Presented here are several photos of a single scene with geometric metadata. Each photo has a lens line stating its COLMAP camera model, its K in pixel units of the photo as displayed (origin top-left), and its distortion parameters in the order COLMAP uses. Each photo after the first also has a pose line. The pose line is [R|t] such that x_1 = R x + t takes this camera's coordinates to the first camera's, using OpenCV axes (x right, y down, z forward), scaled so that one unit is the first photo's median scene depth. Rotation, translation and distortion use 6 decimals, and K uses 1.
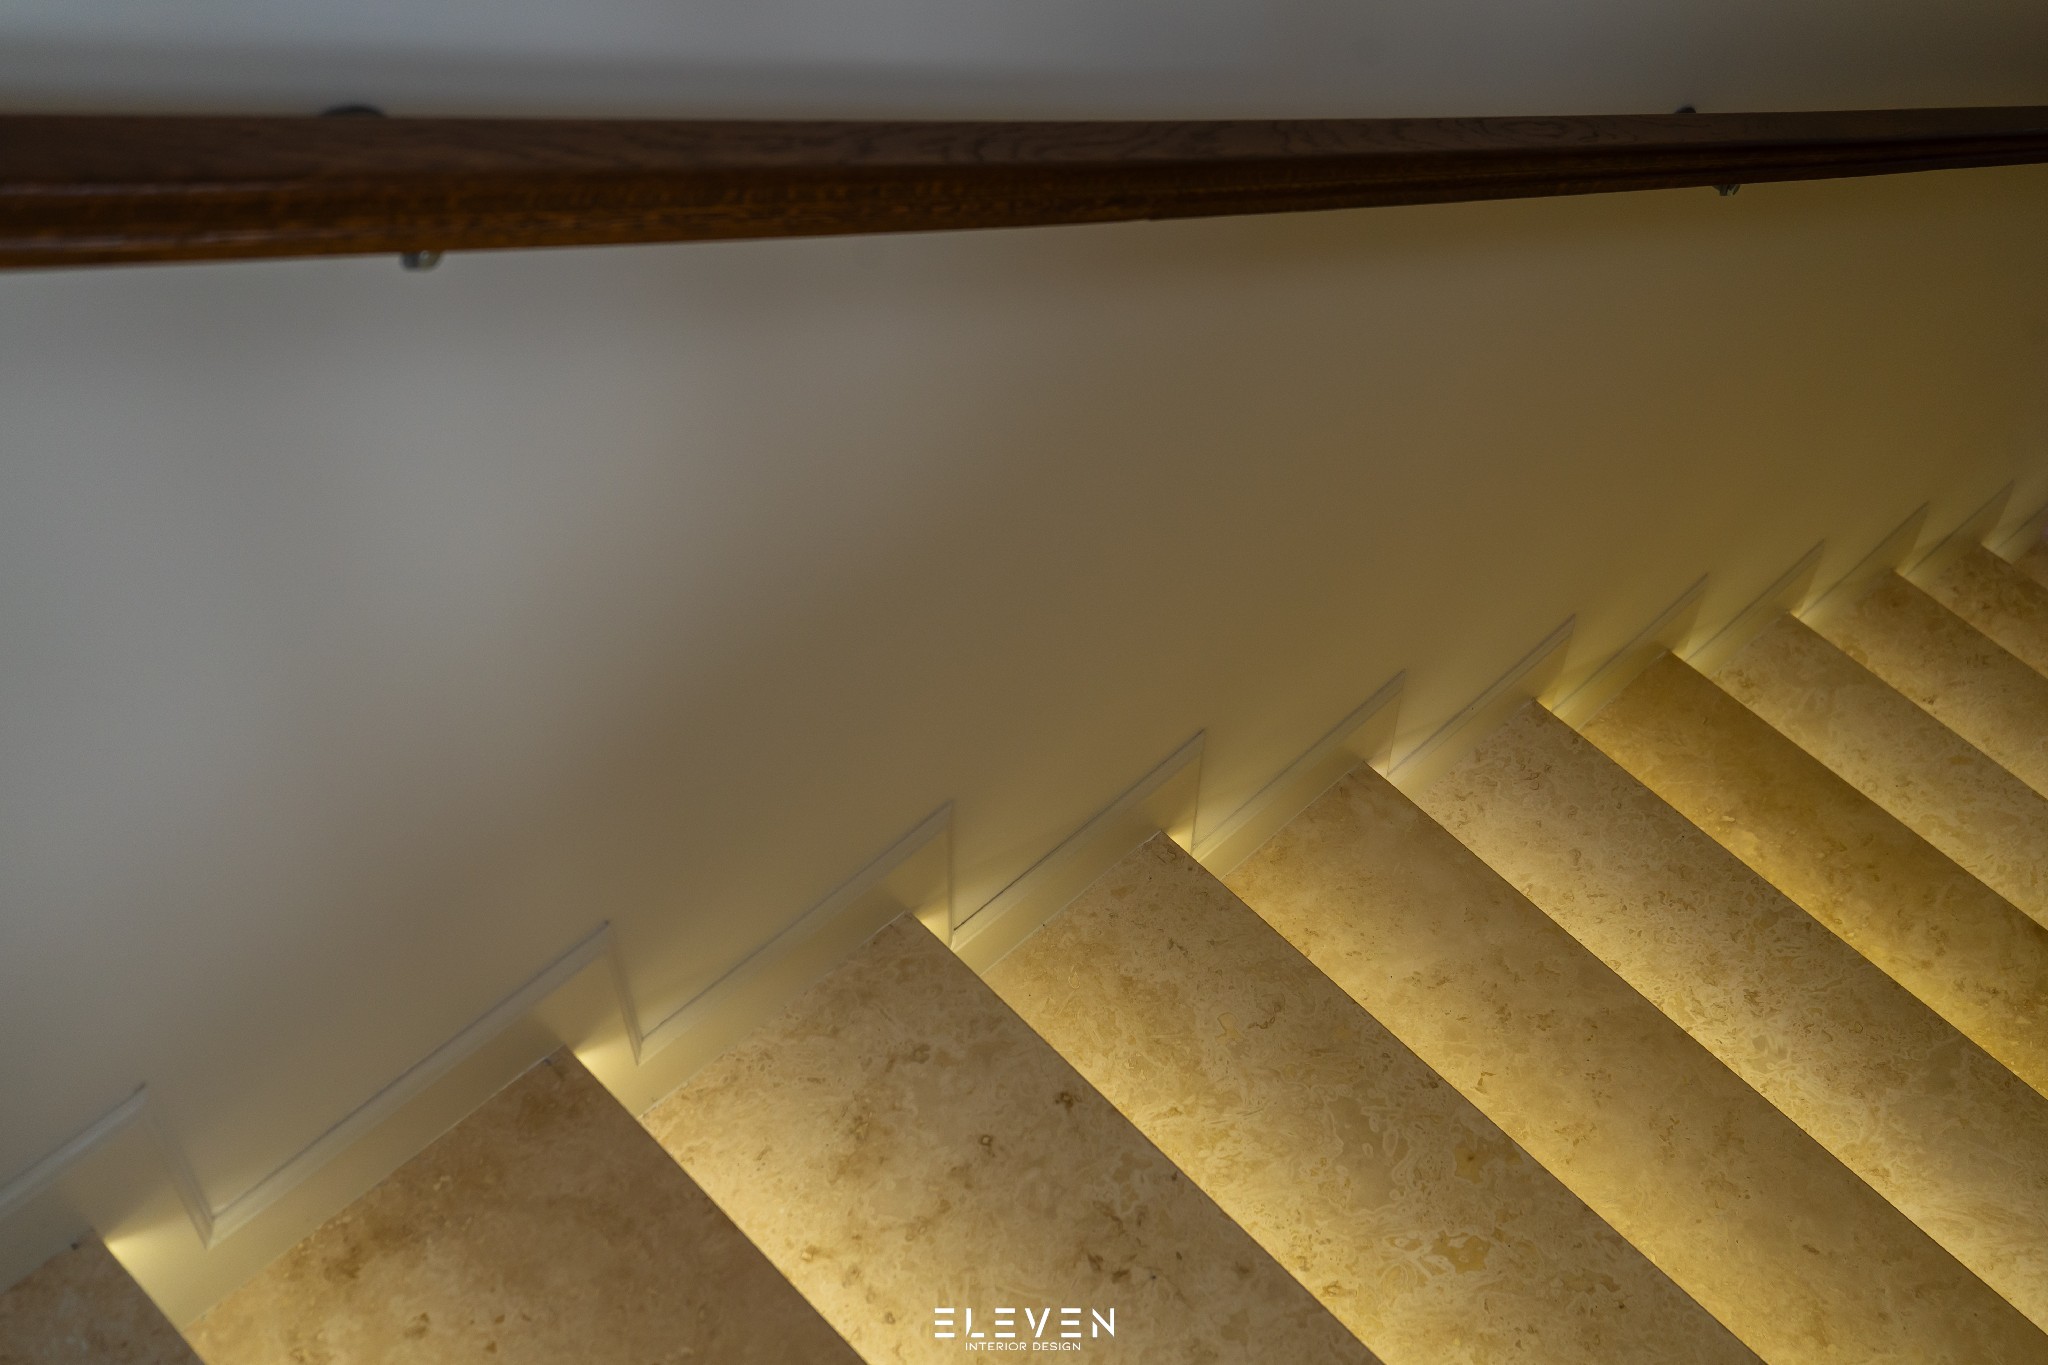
lens RADIAL K [[2262.5, 0, 1019.8], [0, 2262.5, 679.3], [0, 0, 1]] dist [0.037779, 0.000000]
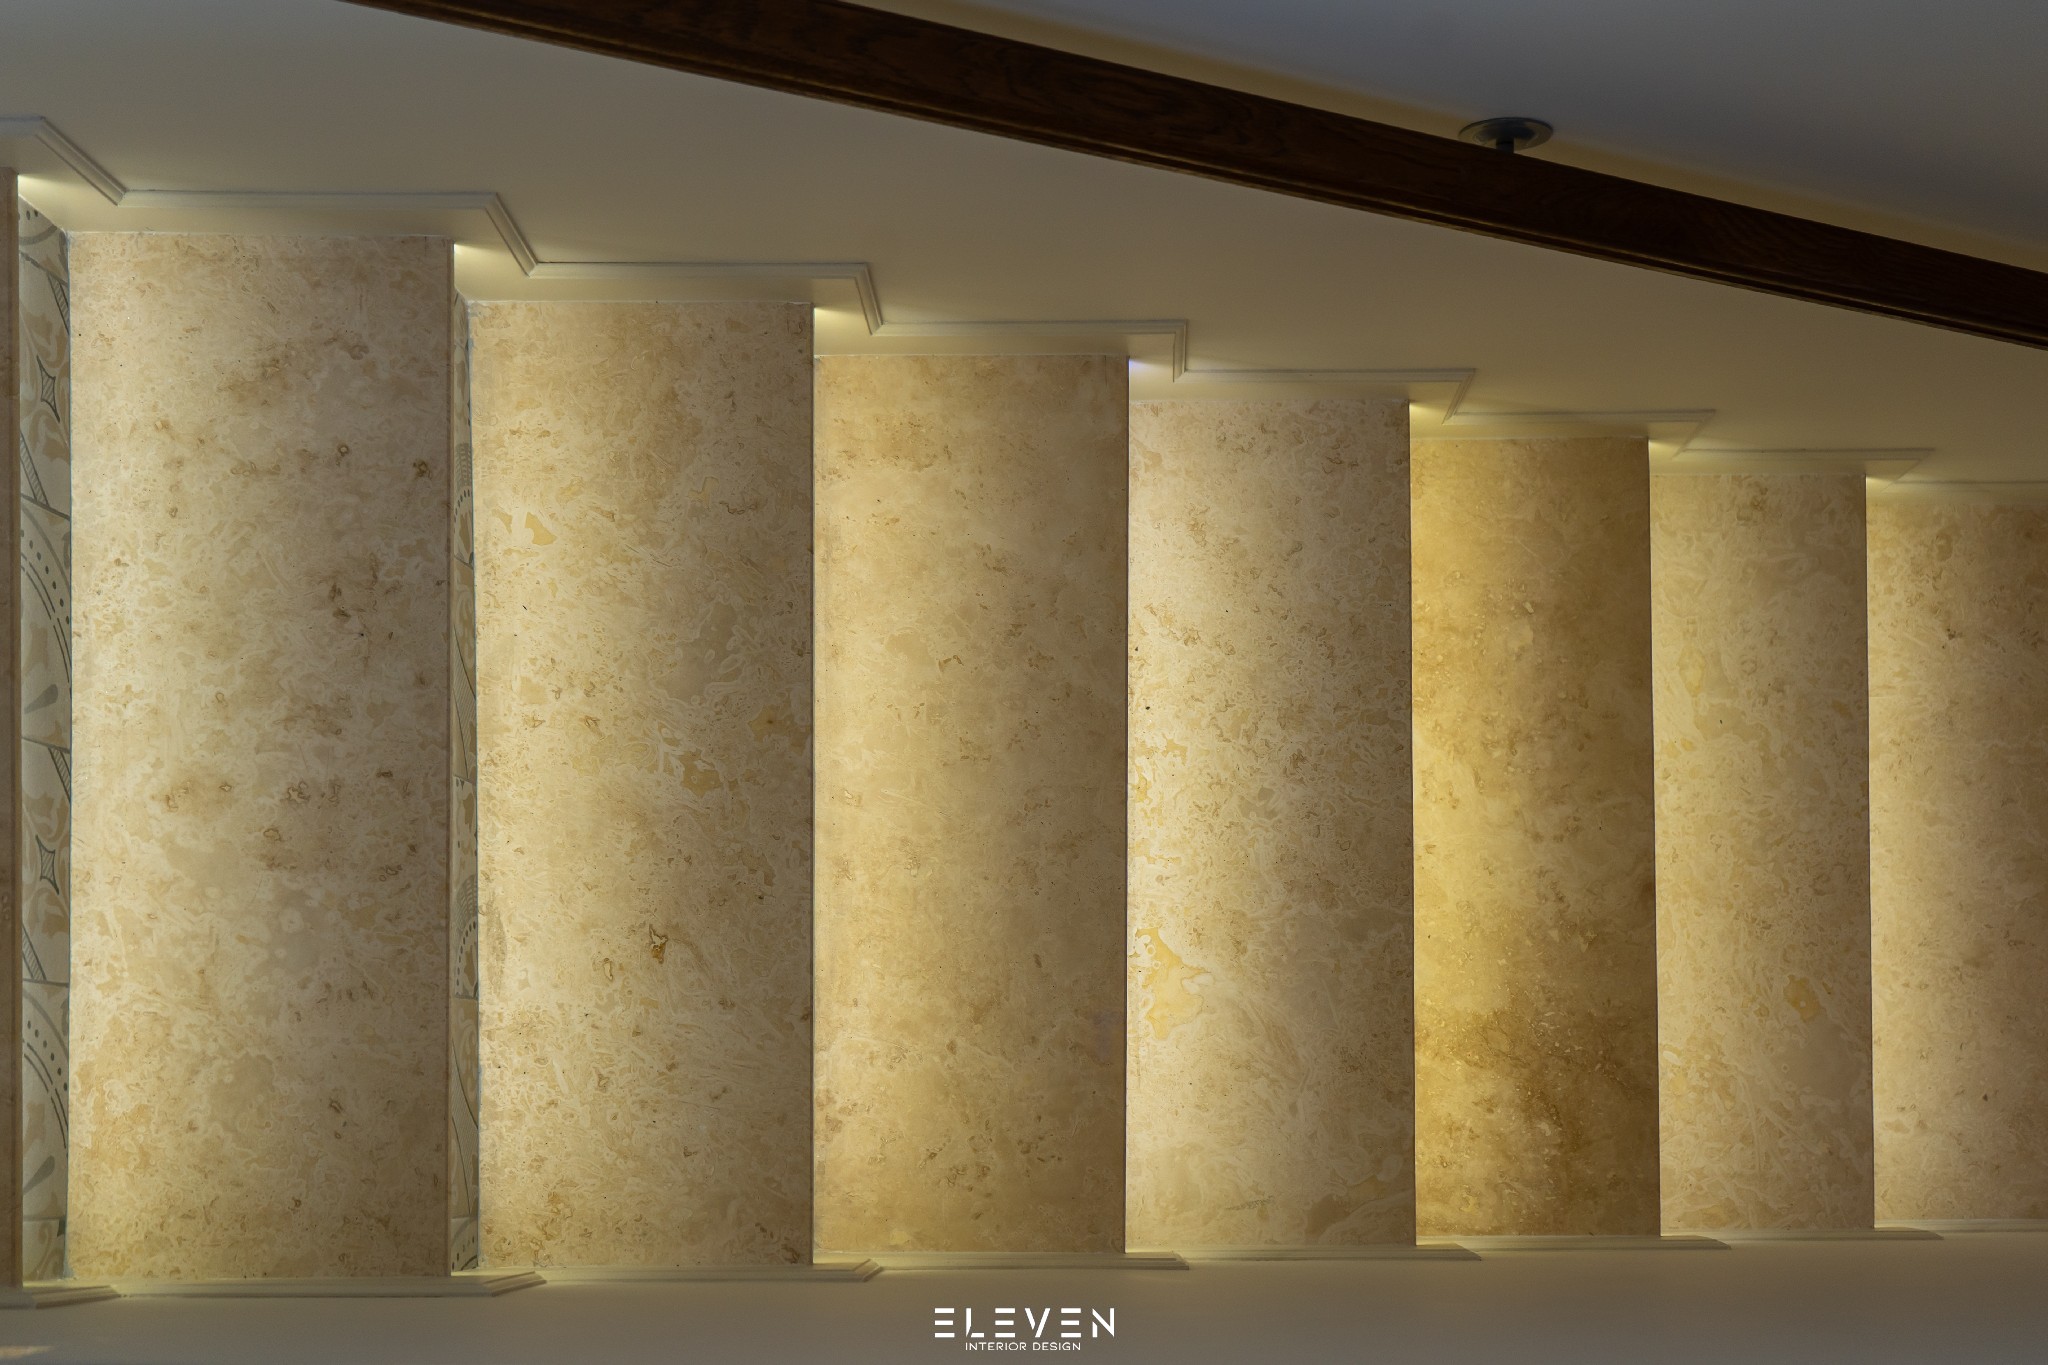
lens RADIAL K [[2322.1, 0, 1025.4], [0, 2322.1, 687.1], [0, 0, 1]] dist [0.021240, 0.000000]
pose [[0.745680, 0.665639, -0.029765, 0.314144], [-0.578005, 0.668440, 0.468079, -0.410302], [0.331468, -0.331833, 0.883185, 0.030791]]
